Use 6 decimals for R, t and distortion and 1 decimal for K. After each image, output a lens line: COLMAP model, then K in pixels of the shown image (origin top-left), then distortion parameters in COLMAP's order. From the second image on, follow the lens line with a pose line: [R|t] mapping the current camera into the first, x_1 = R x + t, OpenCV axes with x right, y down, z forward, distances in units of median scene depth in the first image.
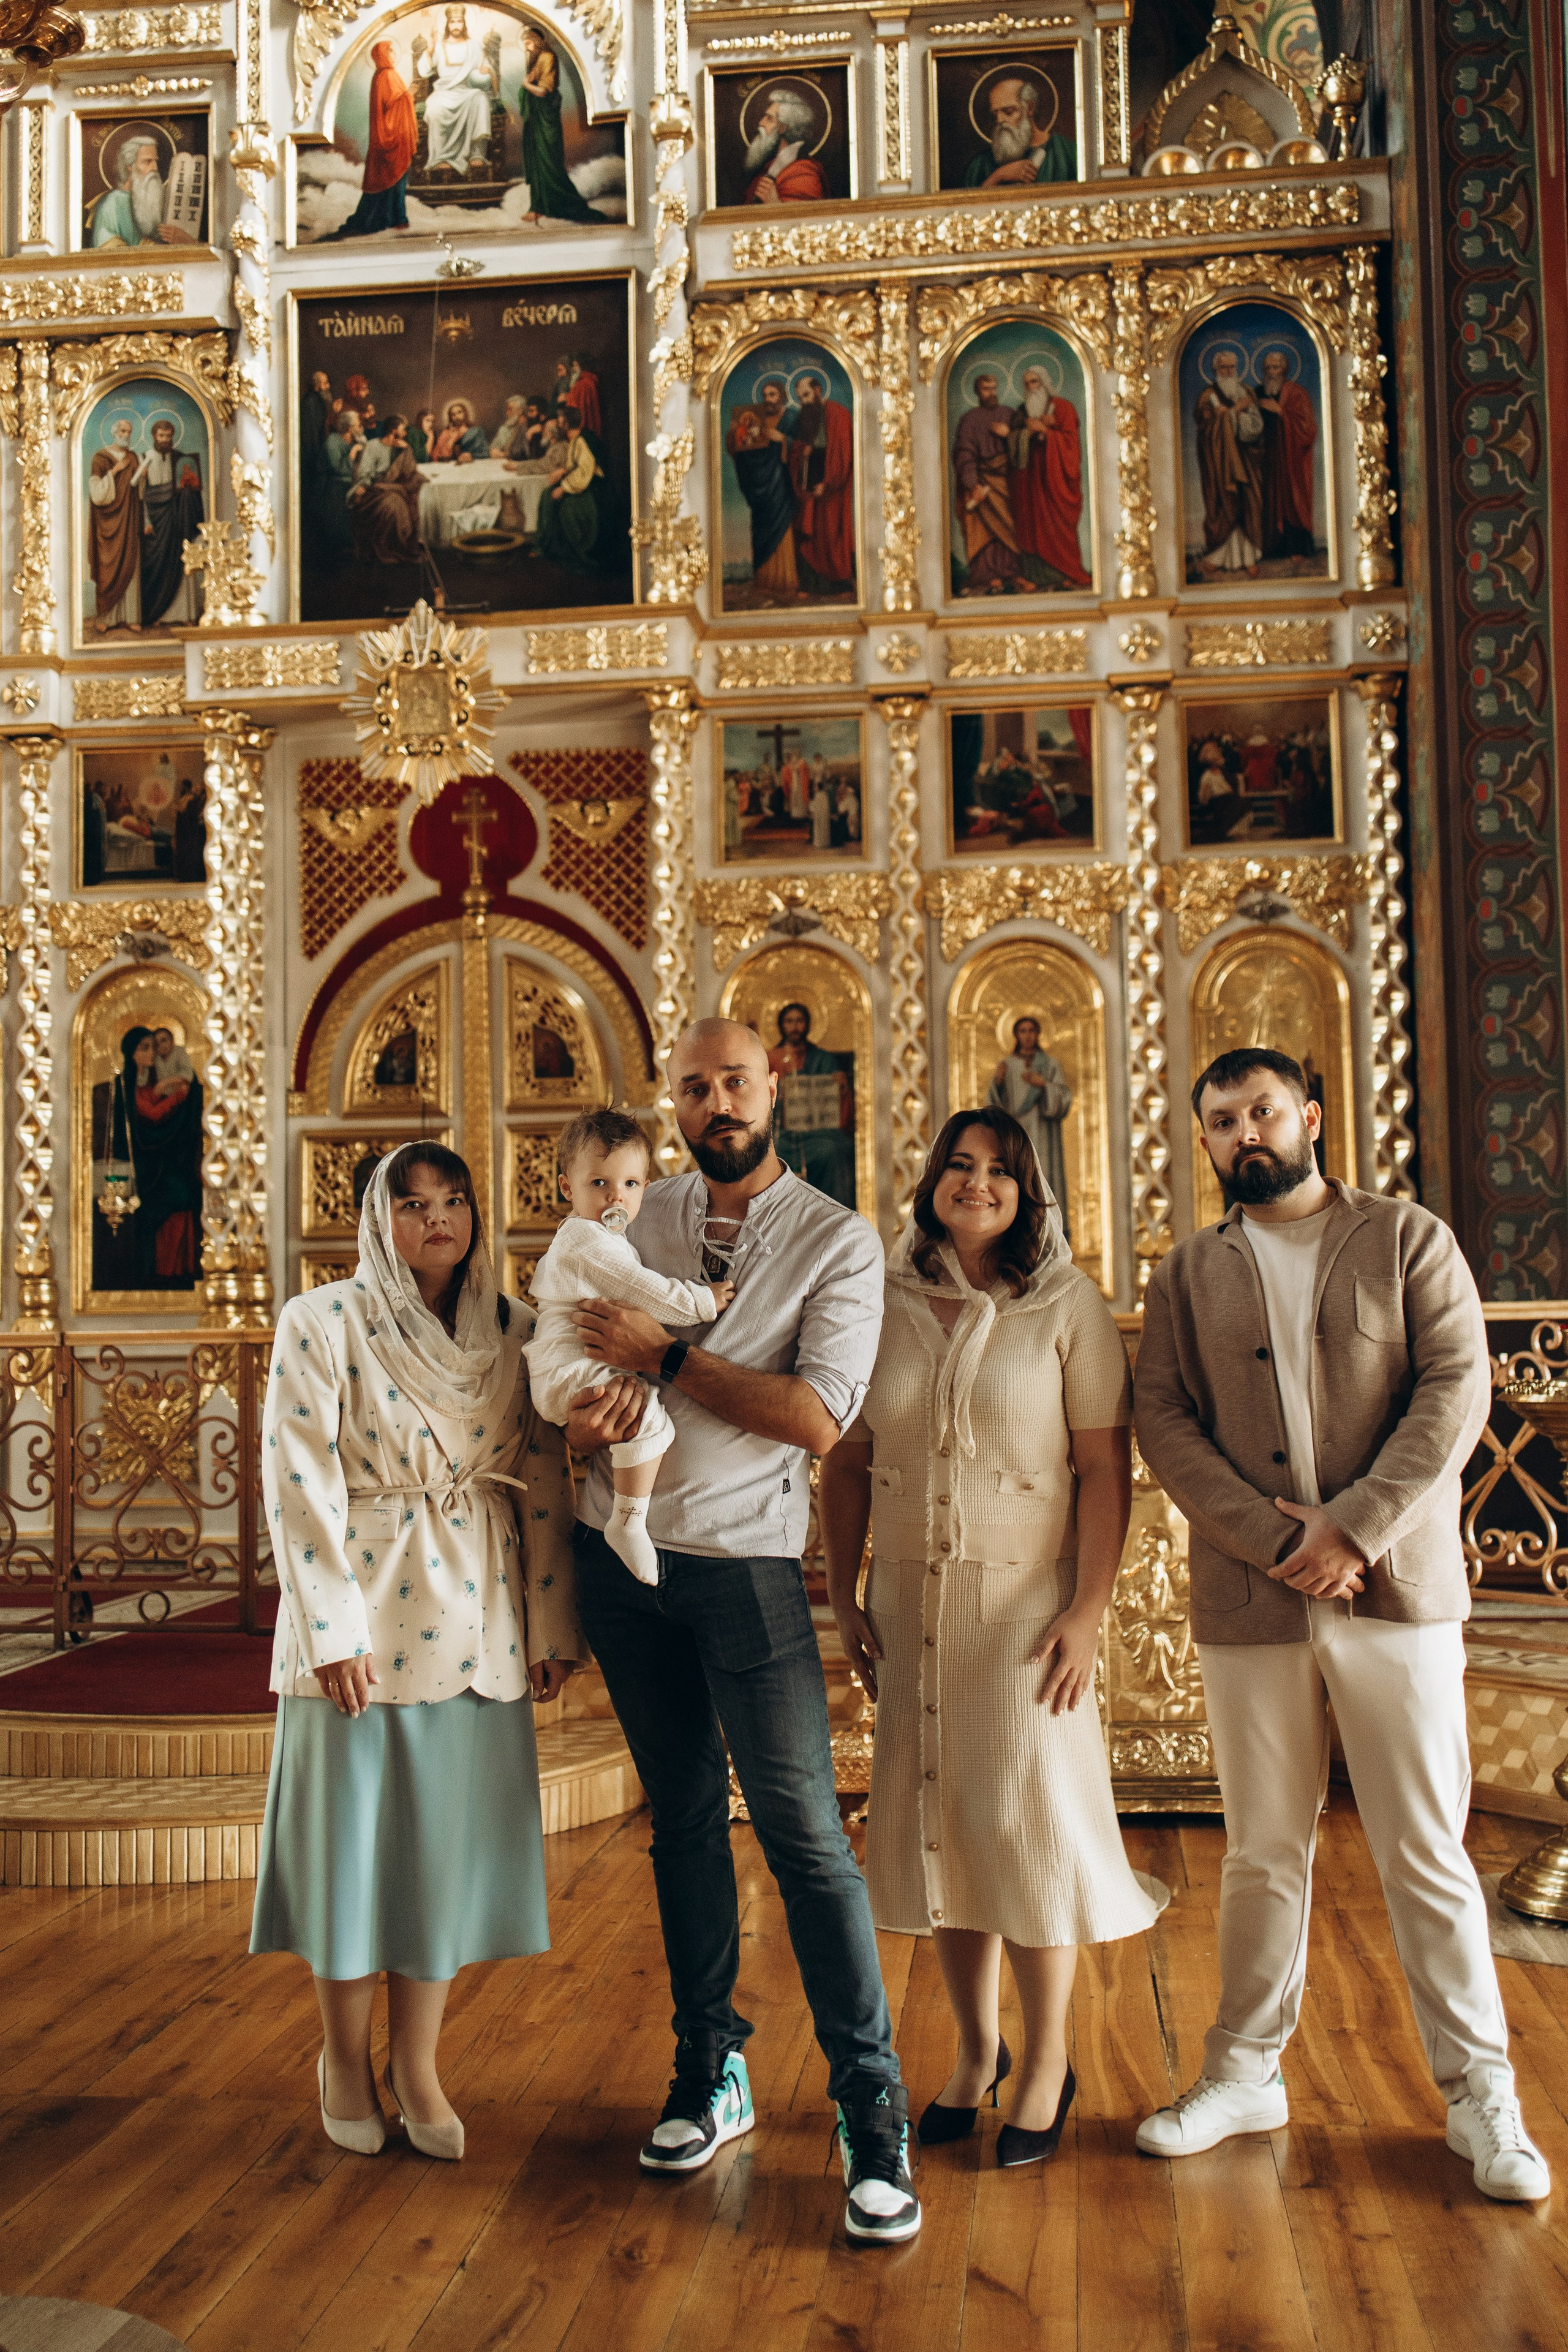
lens RADIAL K [[2355.3, 0, 786.3], [0, 2355.3, 1182.4], [0, 0, 1]] dist [0.013763, 0.000000]
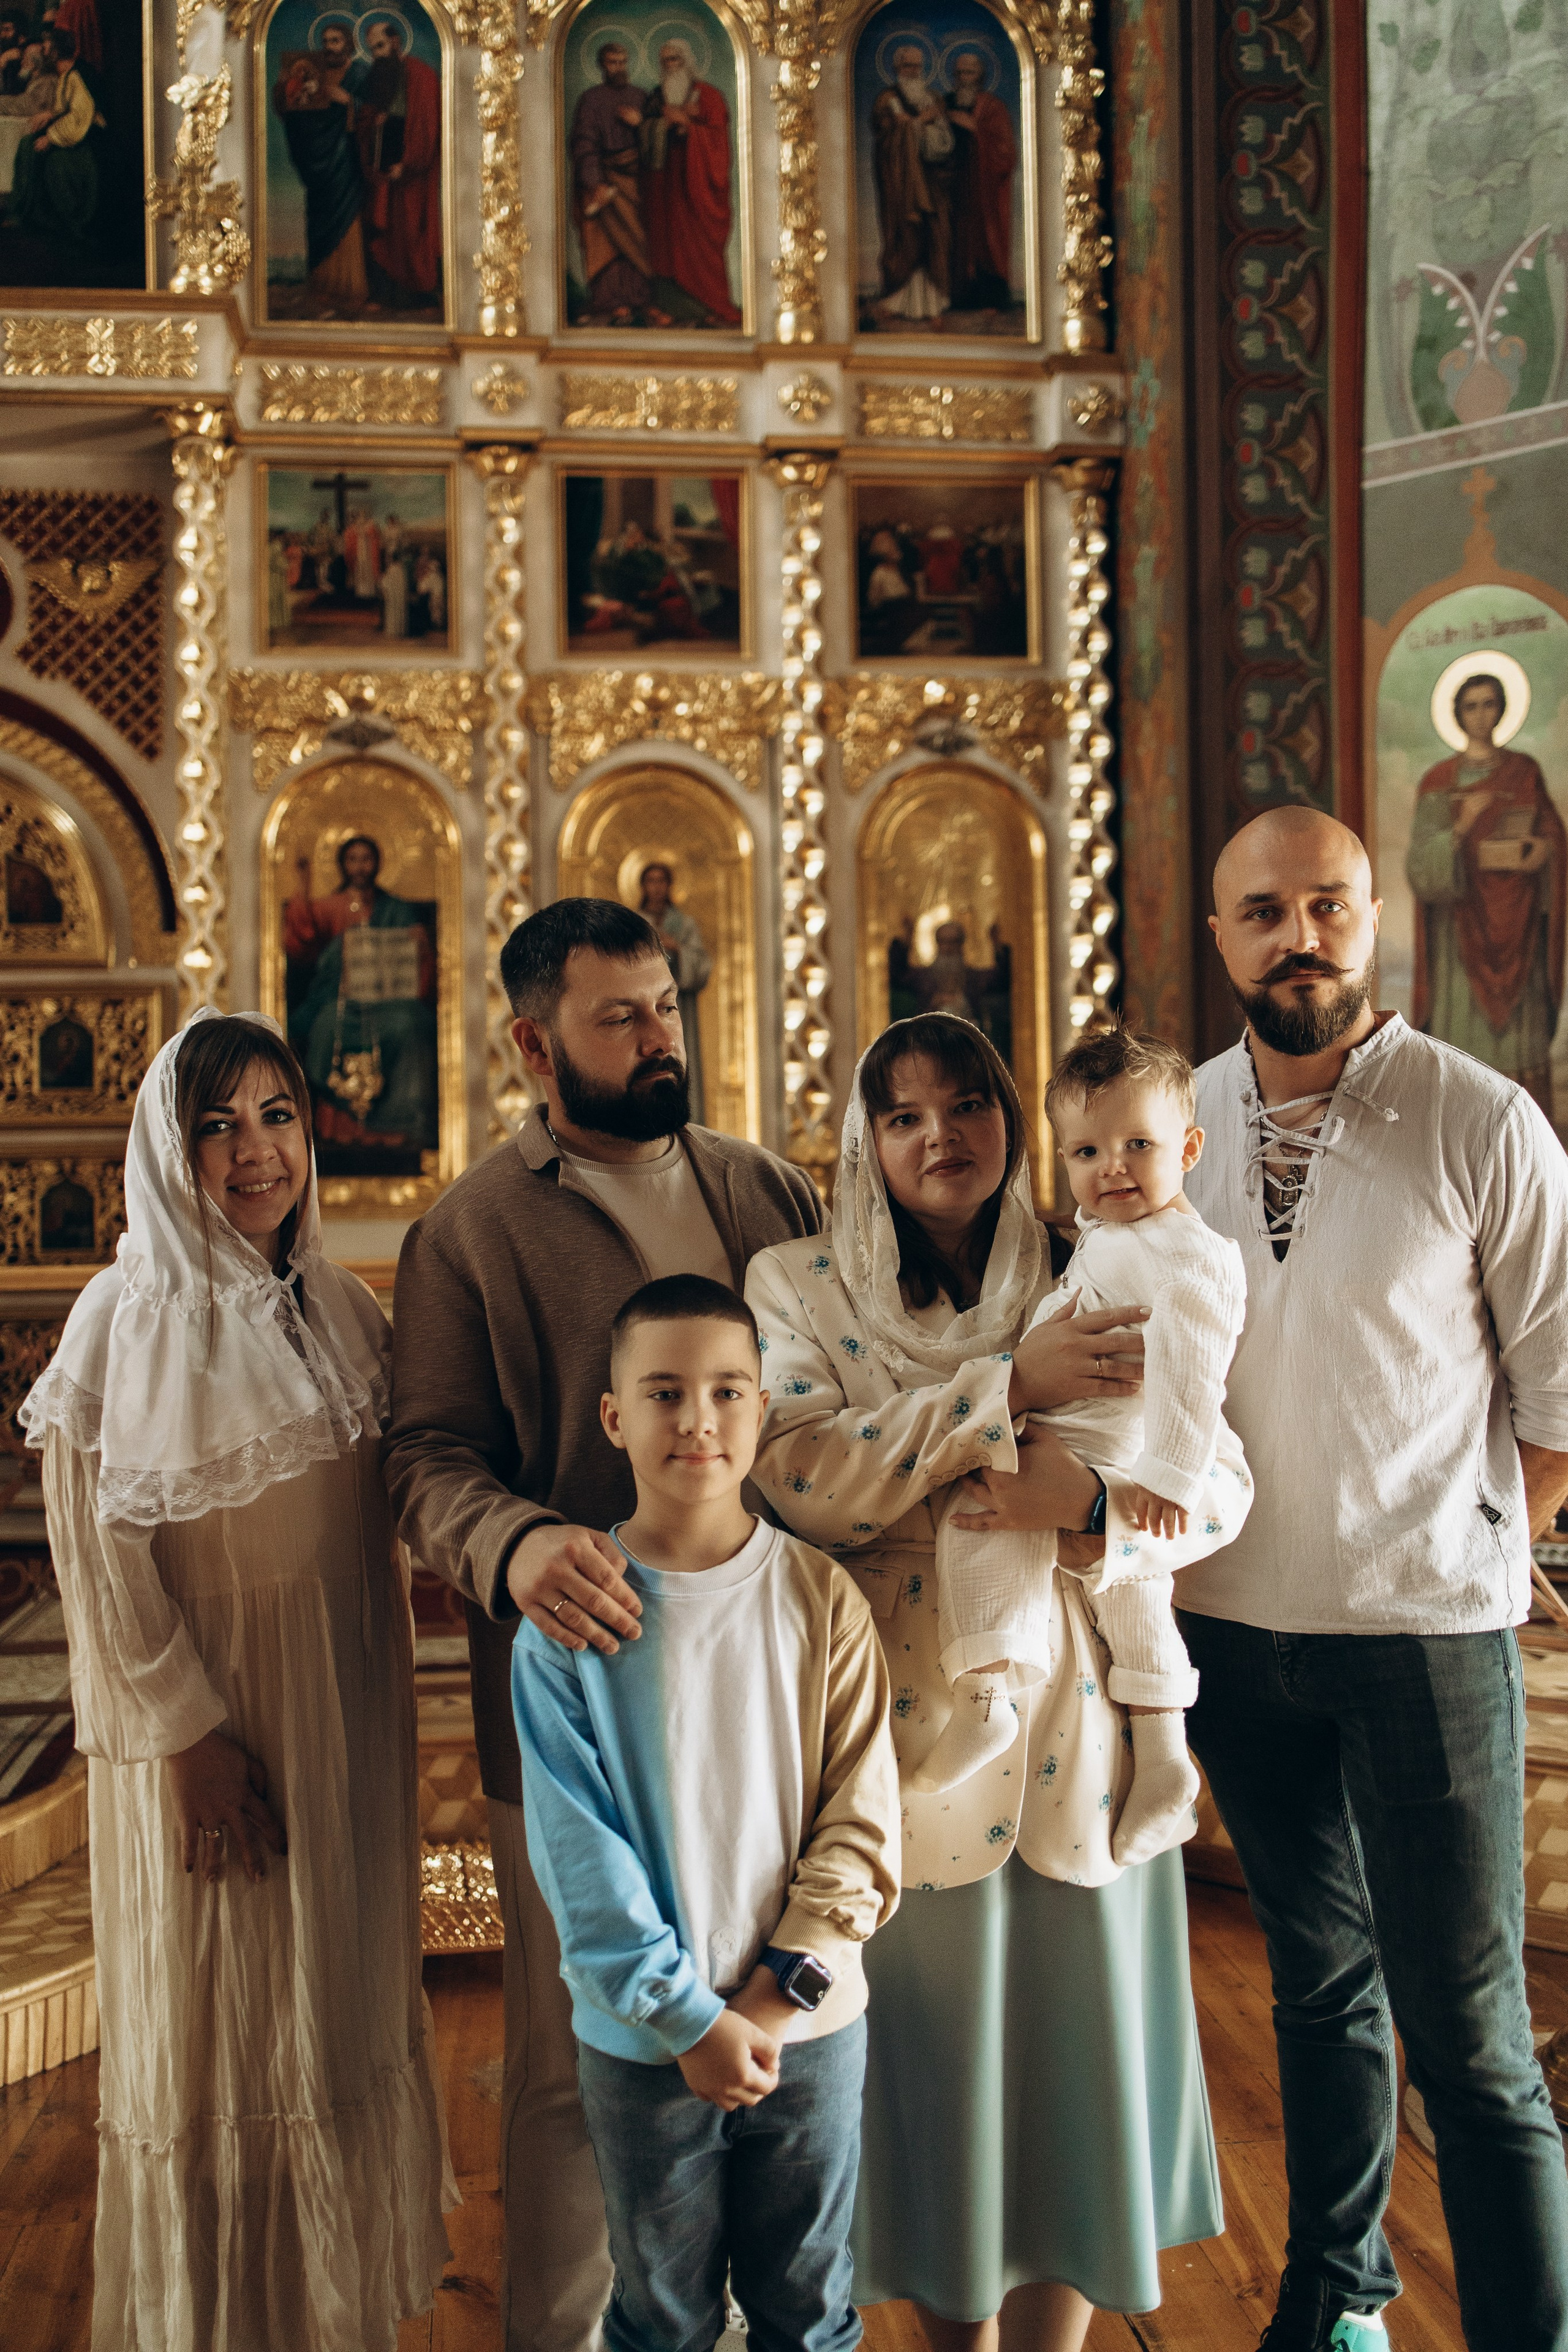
lens RADIAL K [[2355.3, 0, 758.3], [0, 2355.3, 1164.7], [0, 0, 1]] dist [0.013763, 0.000000]
pose [[0.975396, 0.005540, 0.220392, -0.039343], [-0.013510, 0.999307, 0.034671, 0.003400], [-0.220047, -0.036795, 0.974795, 0.209432]]
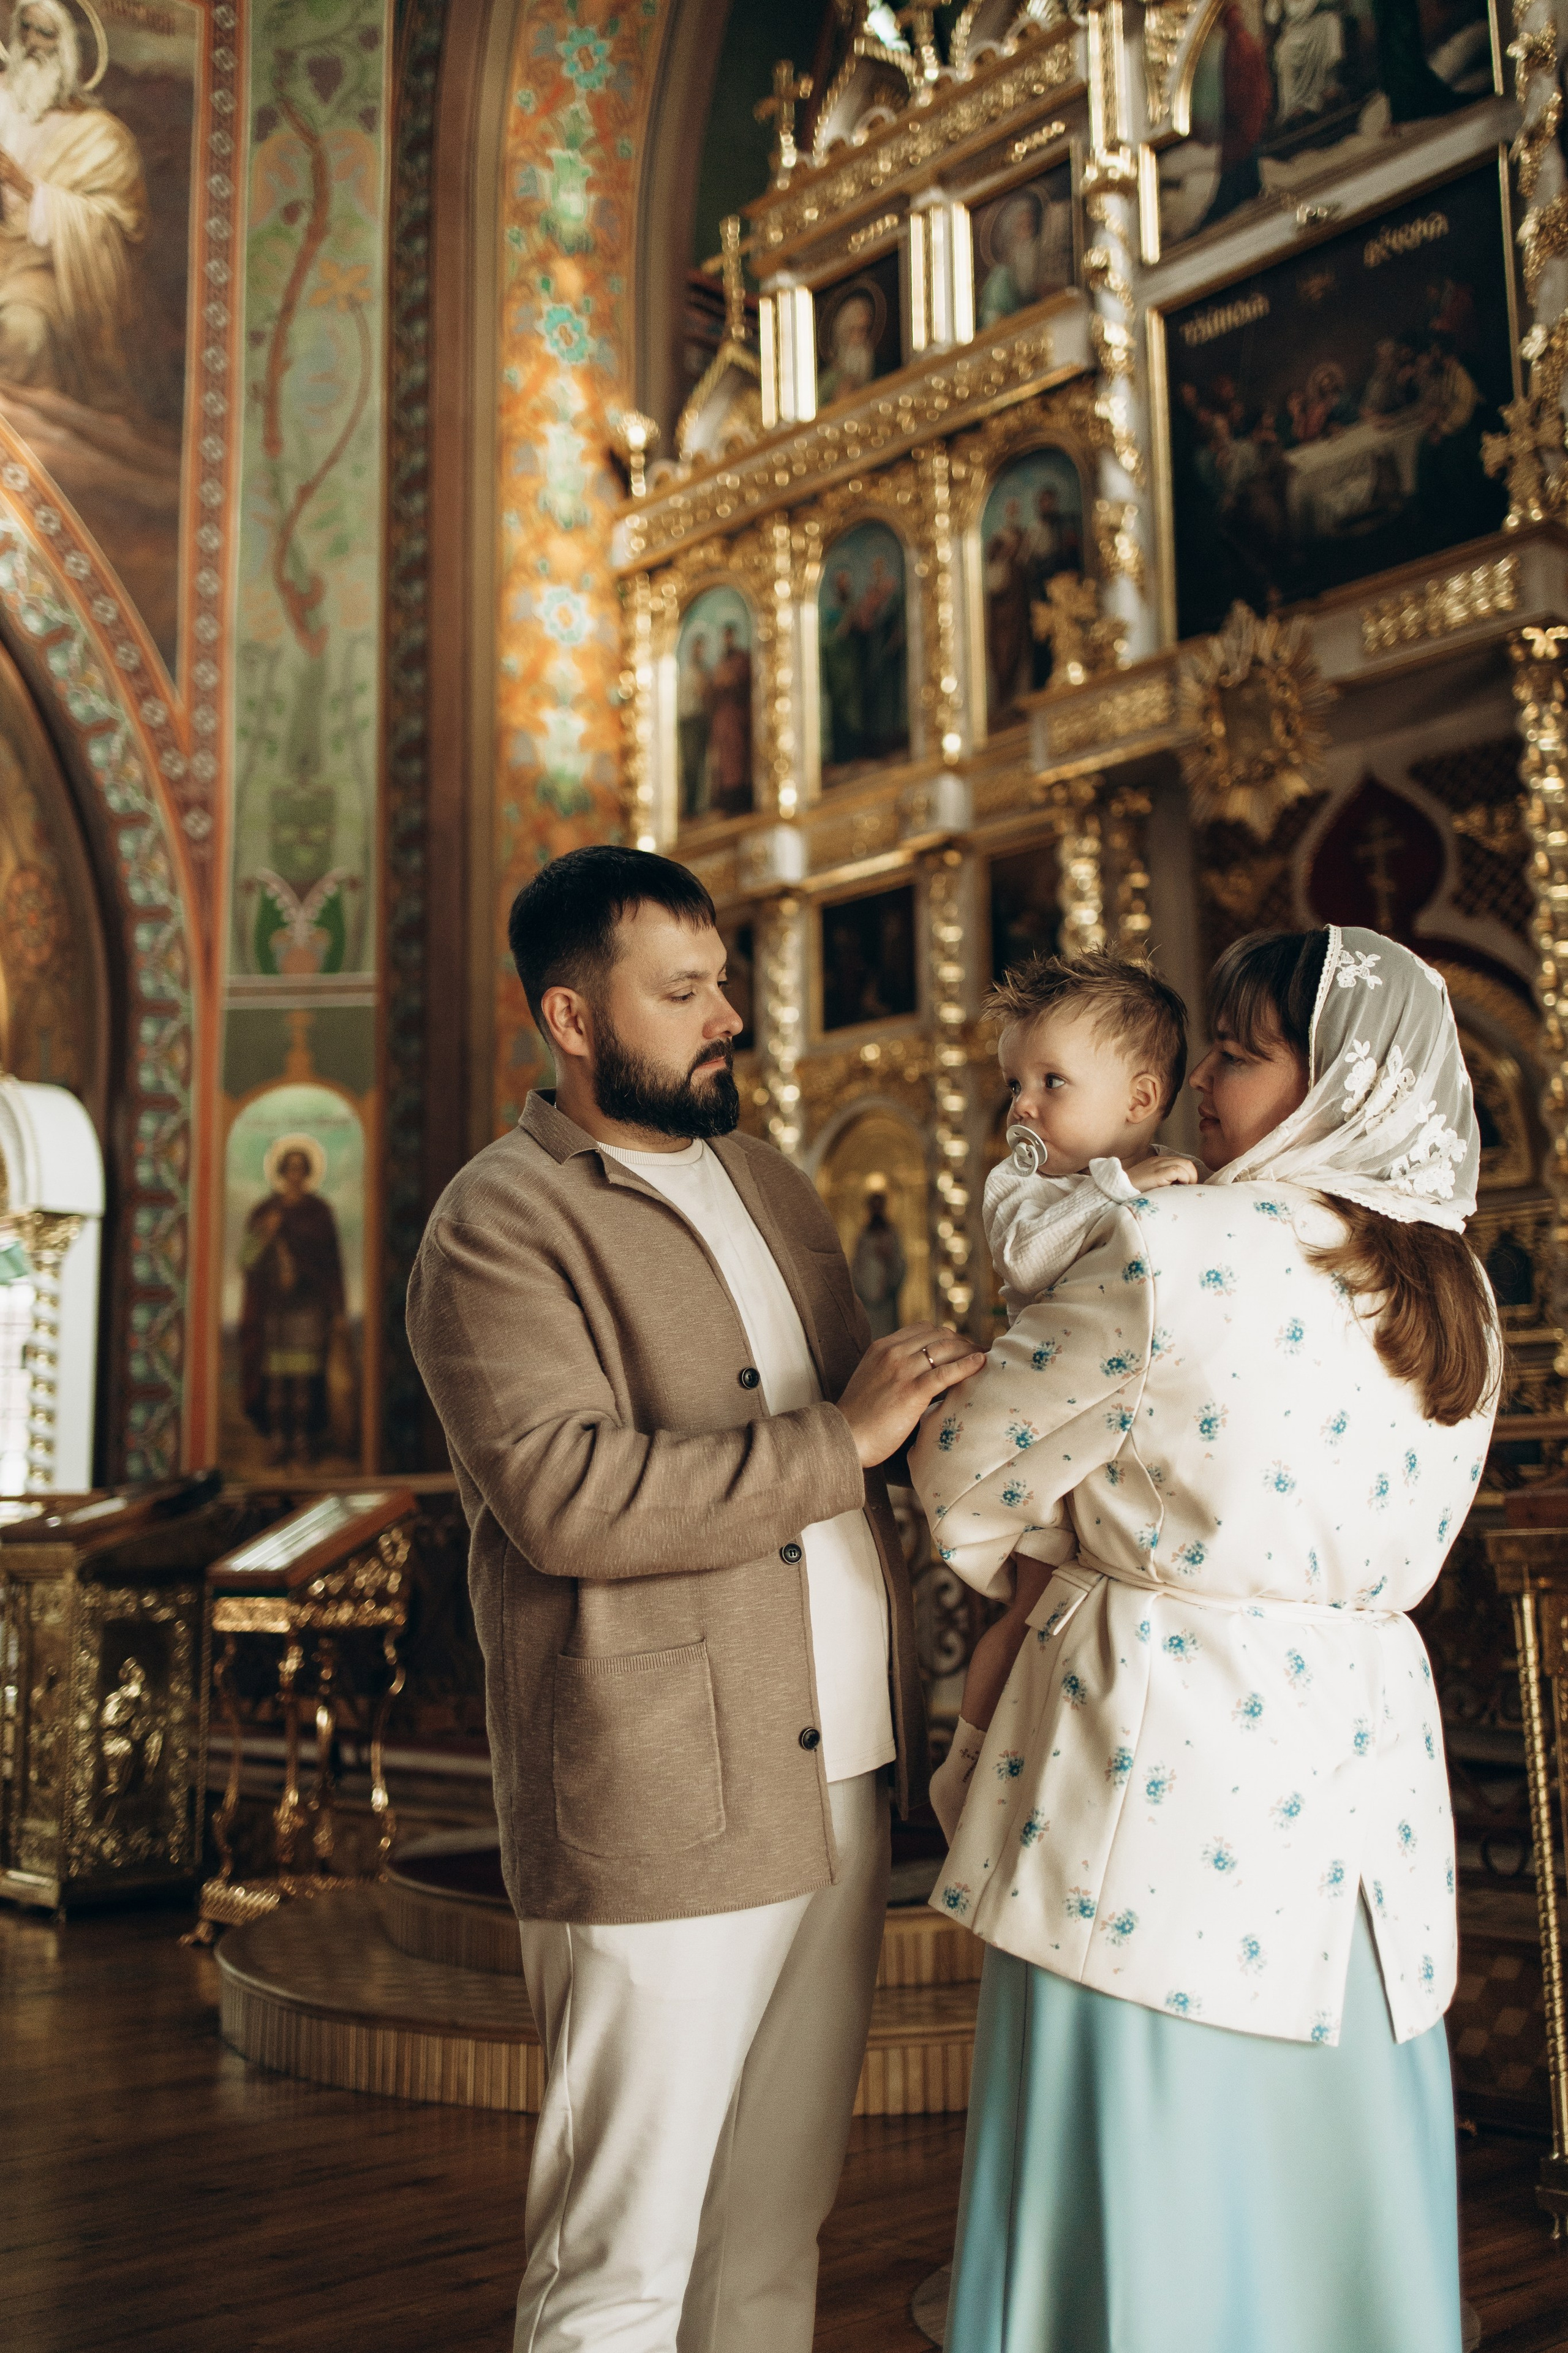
lens RADIAL K [[2440.6, 0, 785.2], [0, 2440.6, 1136.0], [0, 0, 1]] dist [0.013305, 0.000000]
pose [[0.767512, -0.100635, -0.633086, 0.247824], [0.035650, 0.992773, -0.114592, 0.036090], [0.640043, 0.065381, 0.765552, 0.233544]]
